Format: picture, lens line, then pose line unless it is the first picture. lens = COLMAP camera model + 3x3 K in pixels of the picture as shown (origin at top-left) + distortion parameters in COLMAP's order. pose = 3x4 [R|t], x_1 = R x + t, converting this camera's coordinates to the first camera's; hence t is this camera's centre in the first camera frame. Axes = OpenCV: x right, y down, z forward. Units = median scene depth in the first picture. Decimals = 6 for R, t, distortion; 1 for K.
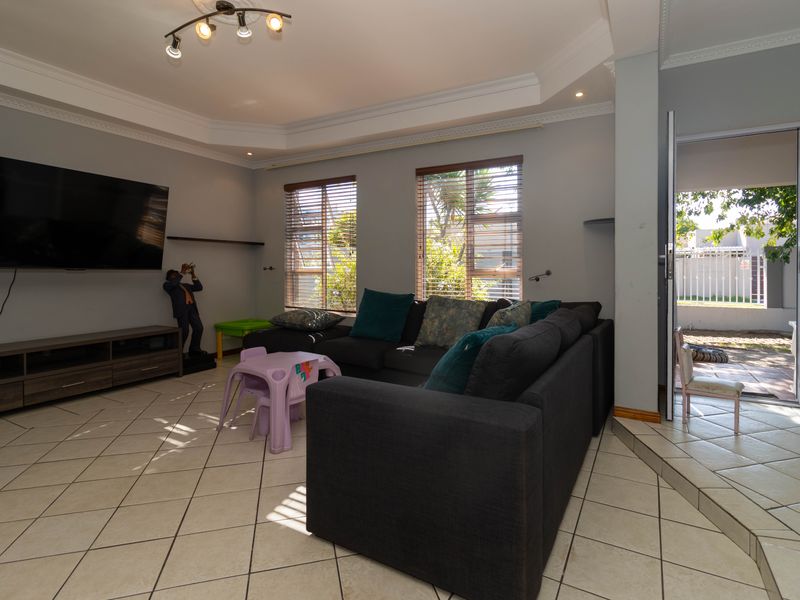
lens RADIAL K [[430.9, 0, 400.2], [0, 430.9, 264.9], [0, 0, 1]] dist [0.001012, 0.000069]
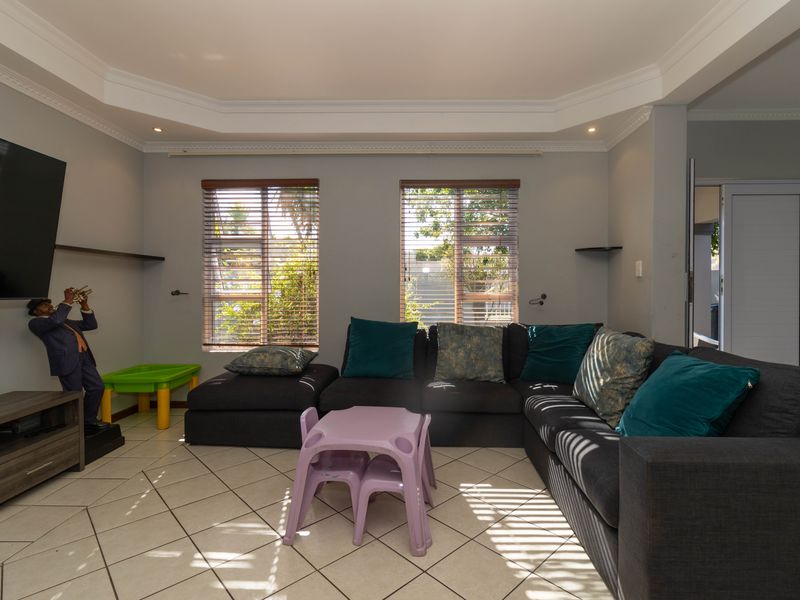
lens RADIAL K [[426.1, 0, 402.4], [0, 426.1, 287.8], [0, 0, 1]] dist [0.001984, 0.000495]
pose [[0.875434, -0.002836, 0.483329, -0.378213], [-0.002220, 0.999949, 0.009888, -0.010308], [-0.483332, -0.009729, 0.875383, 0.224355]]
